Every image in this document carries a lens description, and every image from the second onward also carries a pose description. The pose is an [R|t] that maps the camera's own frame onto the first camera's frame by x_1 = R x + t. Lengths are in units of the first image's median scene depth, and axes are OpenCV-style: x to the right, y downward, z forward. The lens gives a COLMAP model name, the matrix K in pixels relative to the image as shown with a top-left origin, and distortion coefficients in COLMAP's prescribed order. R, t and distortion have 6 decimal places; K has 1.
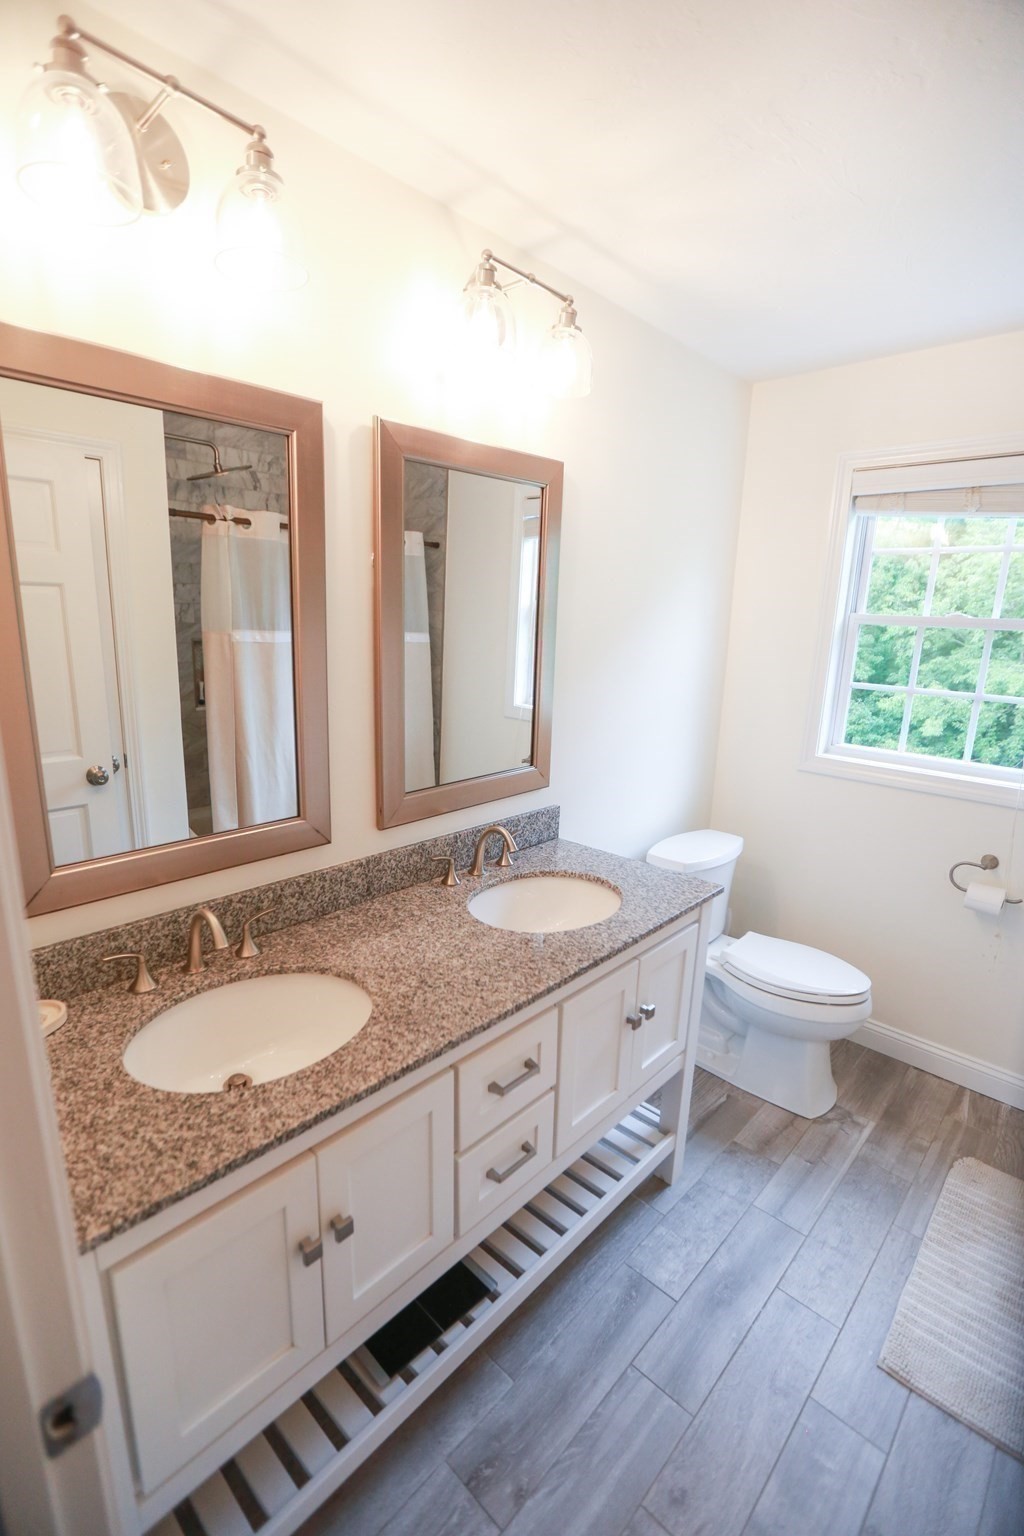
lens RADIAL K [[692.6, 0, 530.2], [0, 692.6, 773.1], [0, 0, 1]] dist [-0.040801, 0.013030]
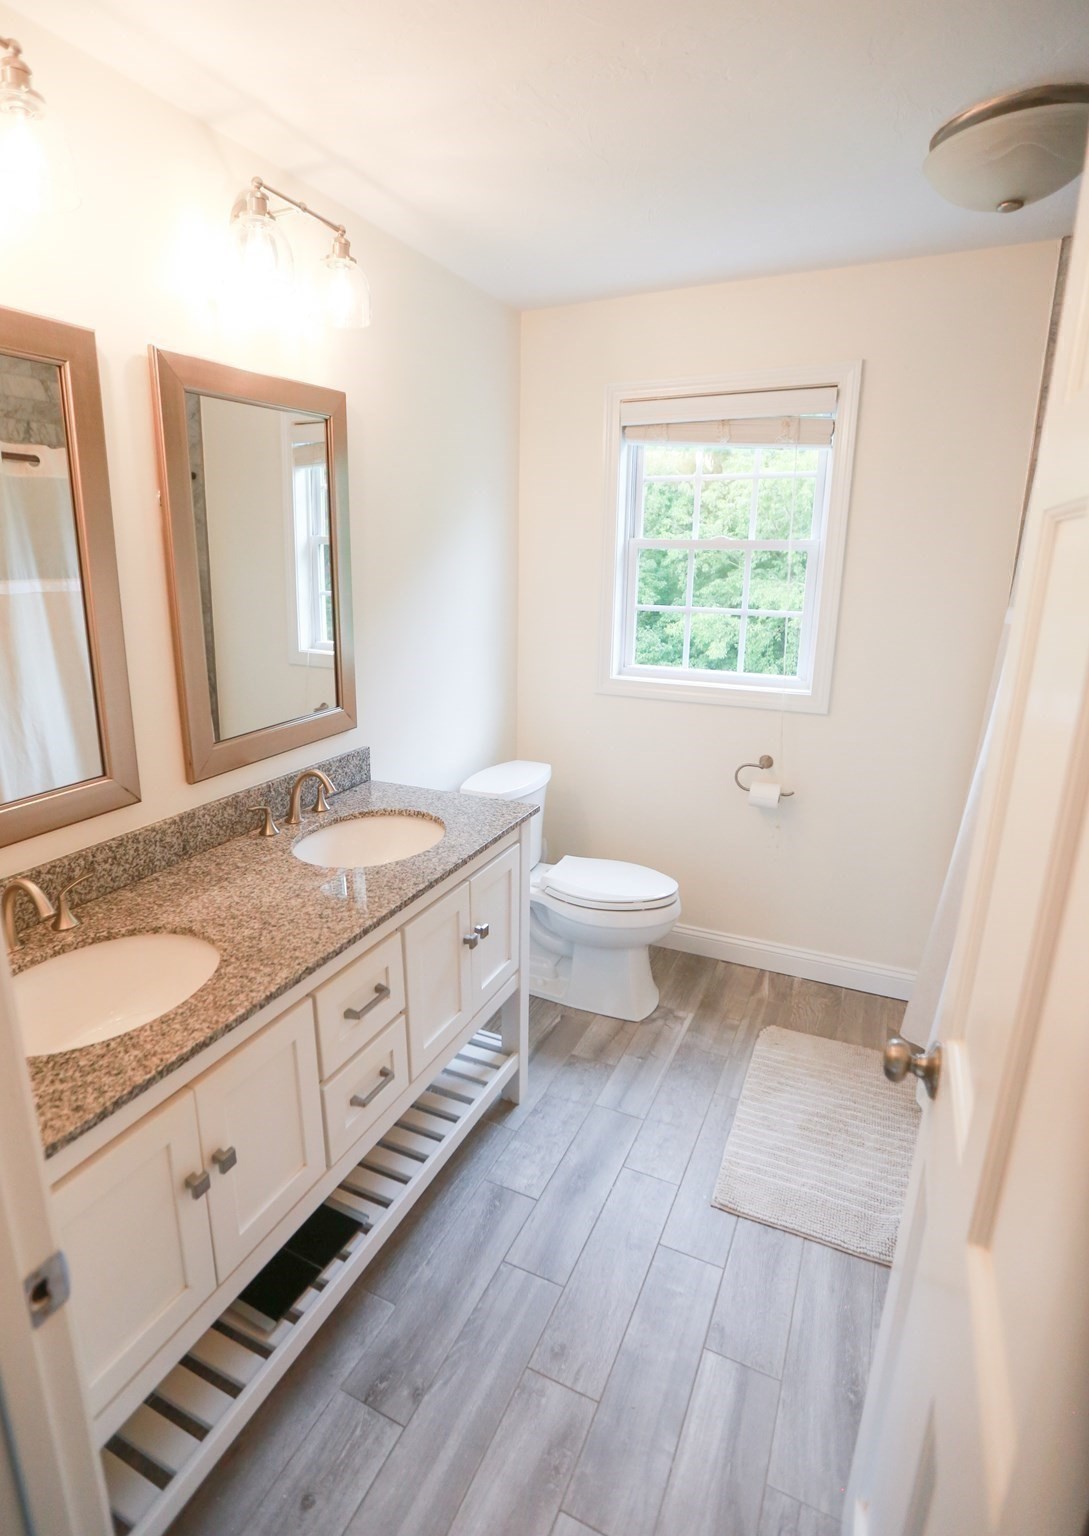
lens RADIAL K [[778.9, 0, 544.5], [0, 778.9, 768.0], [0, 0, 1]] dist [-0.060847, 0.023430]
pose [[0.949313, -0.110333, 0.294331, -0.059260], [0.094389, 0.993218, 0.067880, 0.031909], [-0.299825, -0.036658, 0.953290, -0.140910]]
